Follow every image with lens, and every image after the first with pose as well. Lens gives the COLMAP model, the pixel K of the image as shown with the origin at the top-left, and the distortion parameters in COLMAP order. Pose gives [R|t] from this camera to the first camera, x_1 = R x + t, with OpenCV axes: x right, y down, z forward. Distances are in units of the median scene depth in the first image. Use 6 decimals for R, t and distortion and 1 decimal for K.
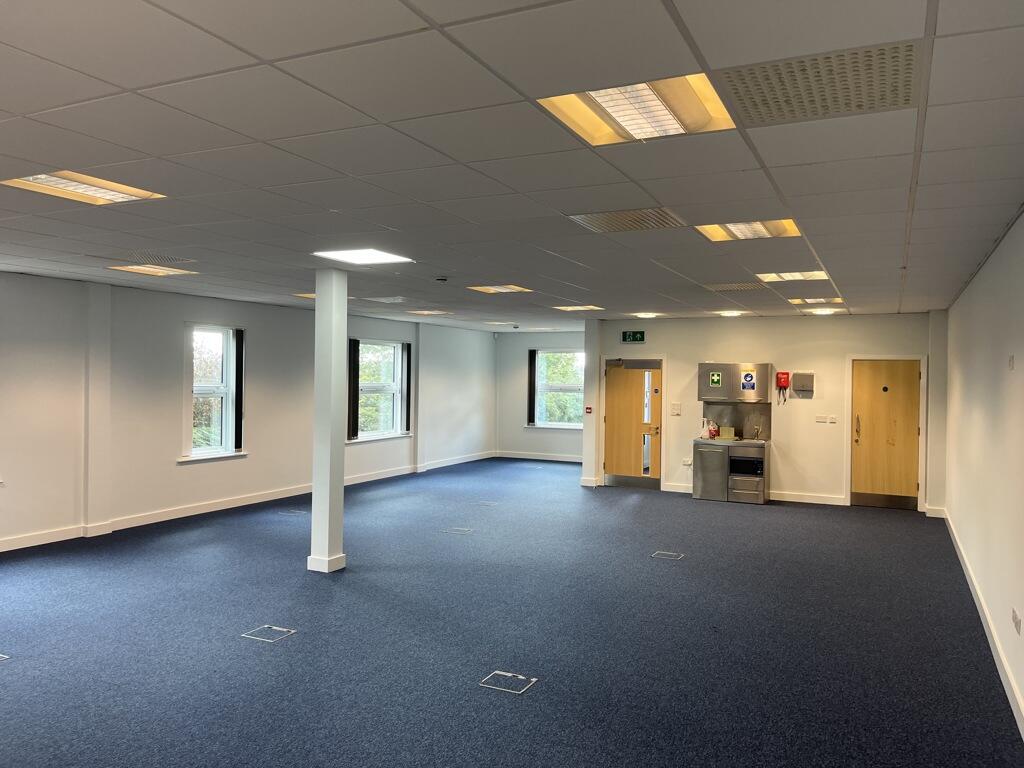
lens RADIAL K [[774.4, 0, 503.7], [0, 774.4, 369.1], [0, 0, 1]] dist [0.066498, -0.089327]
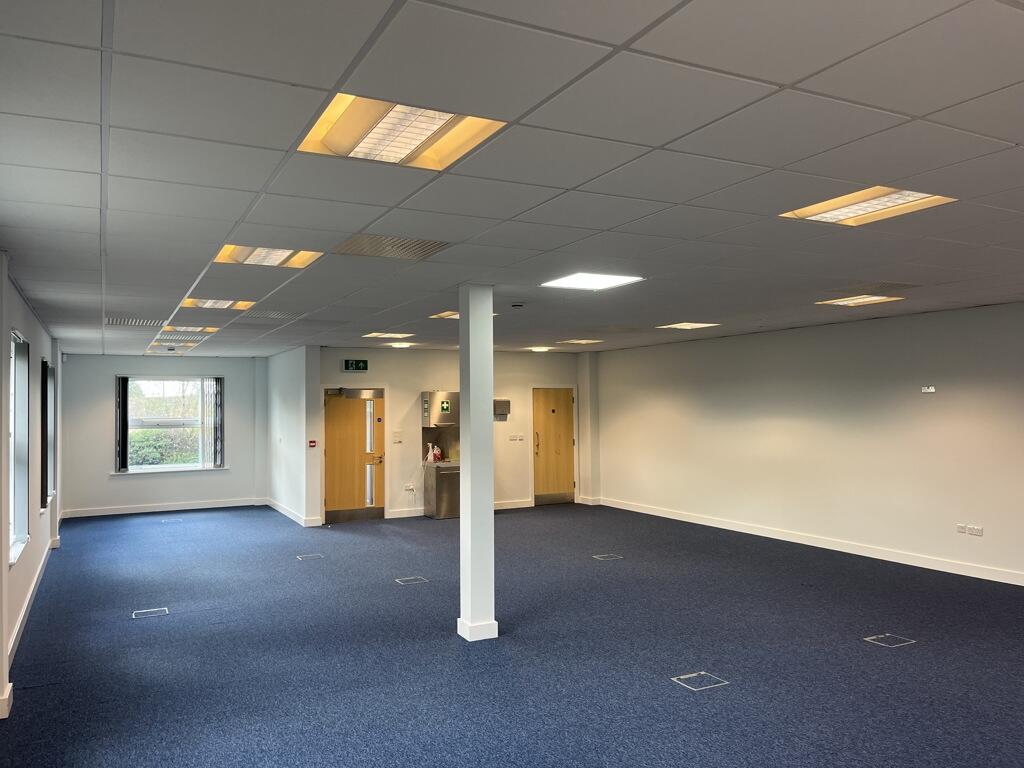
lens RADIAL K [[774.4, 0, 517.4], [0, 774.4, 378.3], [0, 0, 1]] dist [0.066498, -0.089327]
pose [[0.596032, 0.008389, 0.802917, -0.629160], [0.011618, 0.999751, -0.019070, -0.005387], [-0.802876, 0.020695, 0.595786, 0.322231]]
